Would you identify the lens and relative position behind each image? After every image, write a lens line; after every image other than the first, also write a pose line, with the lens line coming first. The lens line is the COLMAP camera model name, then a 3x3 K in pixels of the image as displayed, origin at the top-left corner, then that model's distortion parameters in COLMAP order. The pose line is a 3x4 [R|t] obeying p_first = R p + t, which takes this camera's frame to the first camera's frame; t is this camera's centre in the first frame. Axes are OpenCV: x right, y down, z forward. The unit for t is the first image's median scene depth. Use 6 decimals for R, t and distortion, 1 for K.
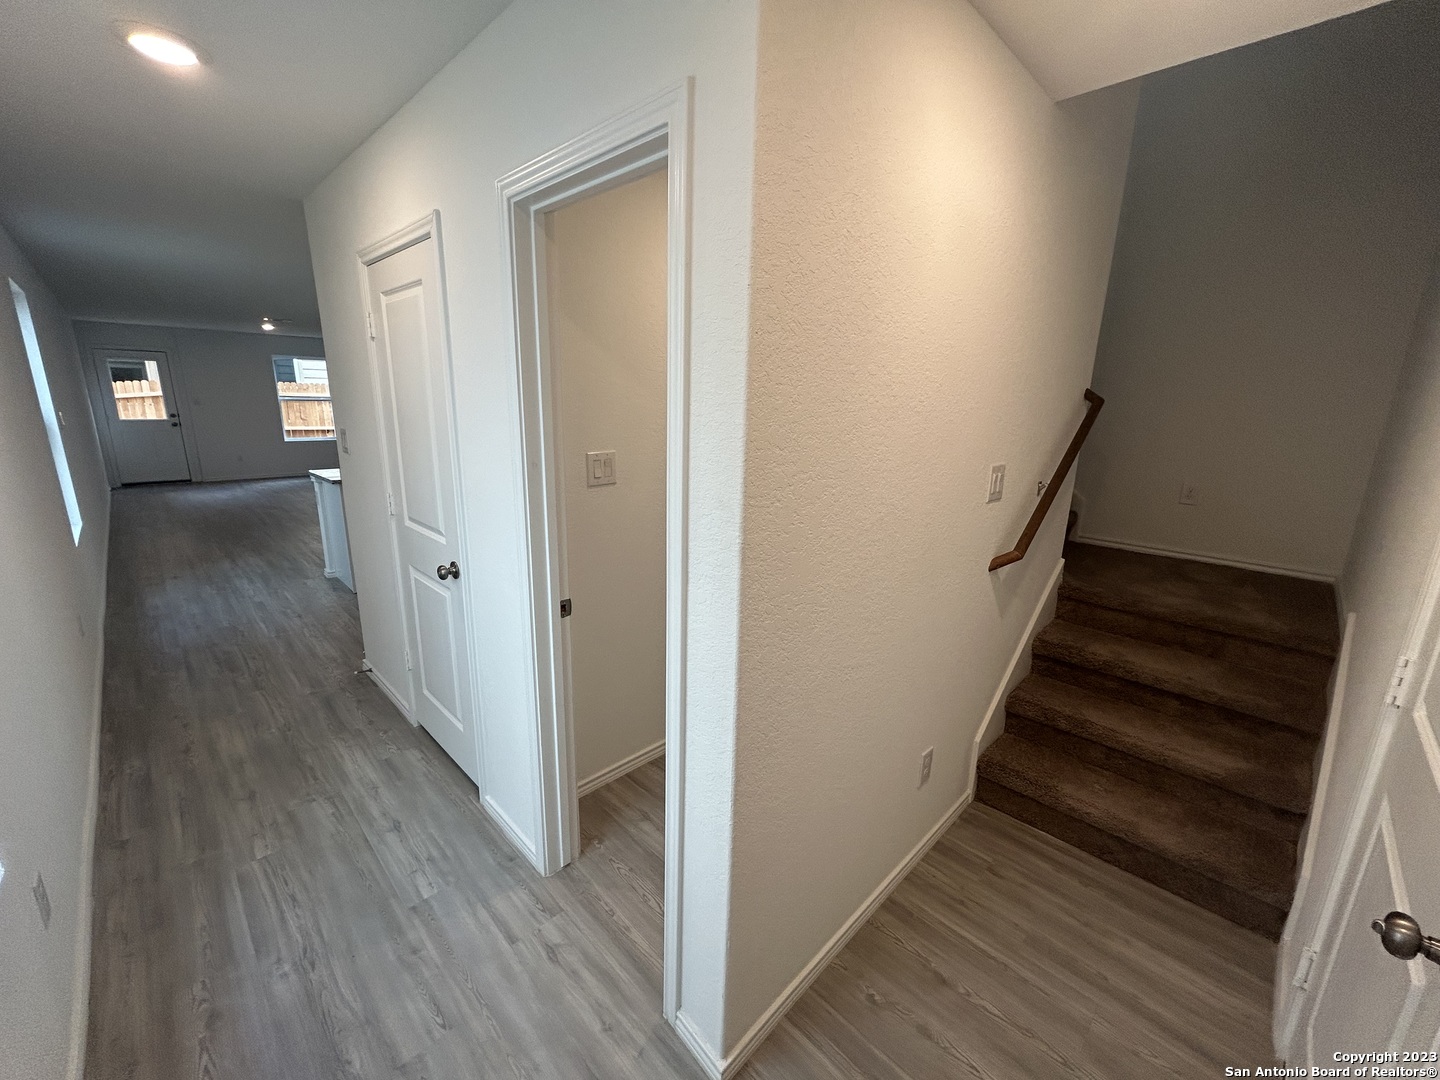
lens RADIAL K [[579.6, 0, 724.6], [0, 579.6, 535.8], [0, 0, 1]] dist [-0.003438, -0.000179]
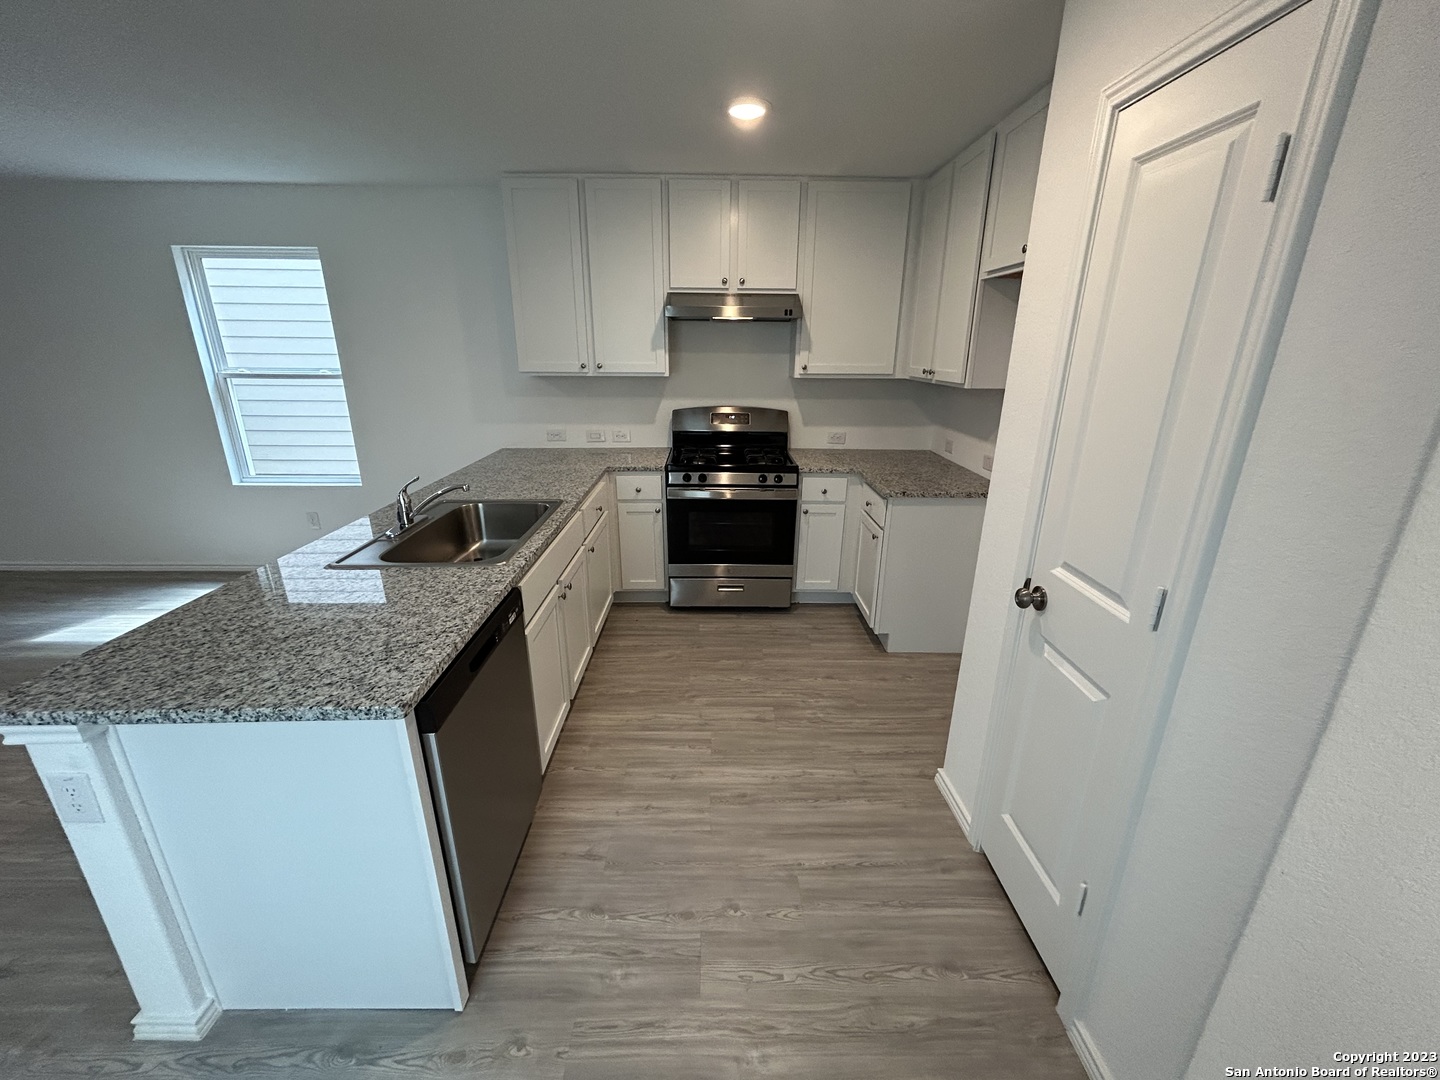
lens RADIAL K [[579.3, 0, 718.4], [0, 579.3, 536.5], [0, 0, 1]] dist [-0.001275, 0.000574]
pose [[0.703823, -0.235080, 0.670351, -0.332596], [0.170843, 0.971976, 0.161481, -0.084759], [-0.689526, 0.000871, 0.724261, 0.326345]]
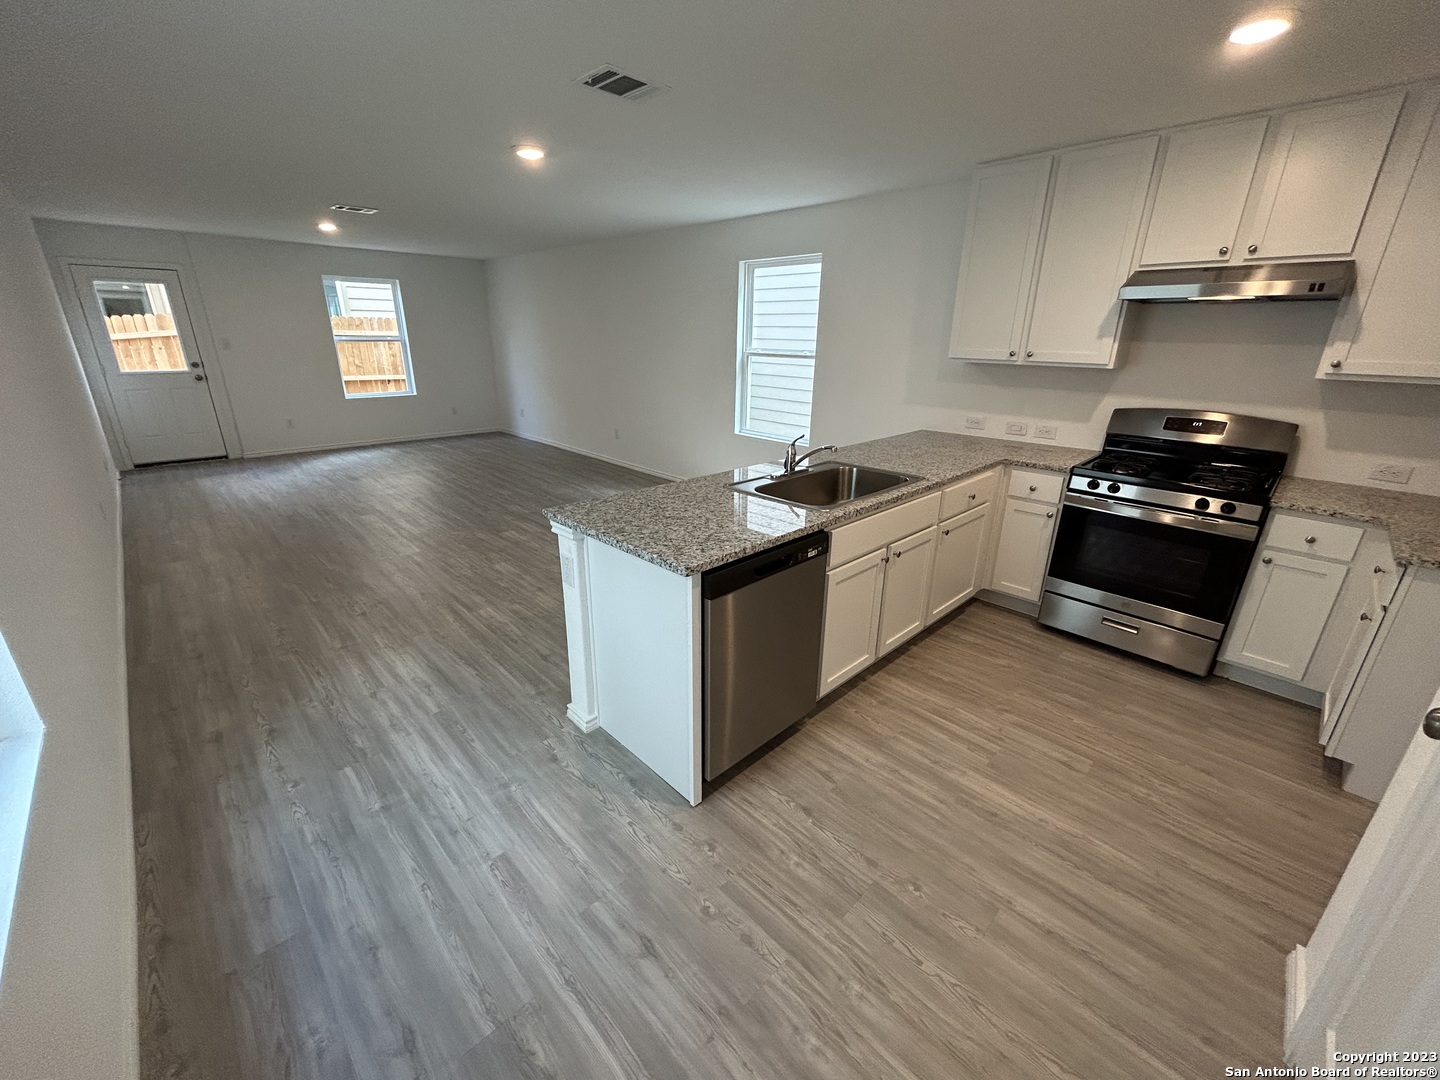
lens RADIAL K [[579.3, 0, 718.4], [0, 579.3, 536.5], [0, 0, 1]] dist [-0.001275, 0.000574]
pose [[0.999760, 0.000643, -0.021904, -0.294522], [0.001663, 0.994464, 0.105068, -0.071643], [0.021850, -0.105079, 0.994224, 0.283495]]
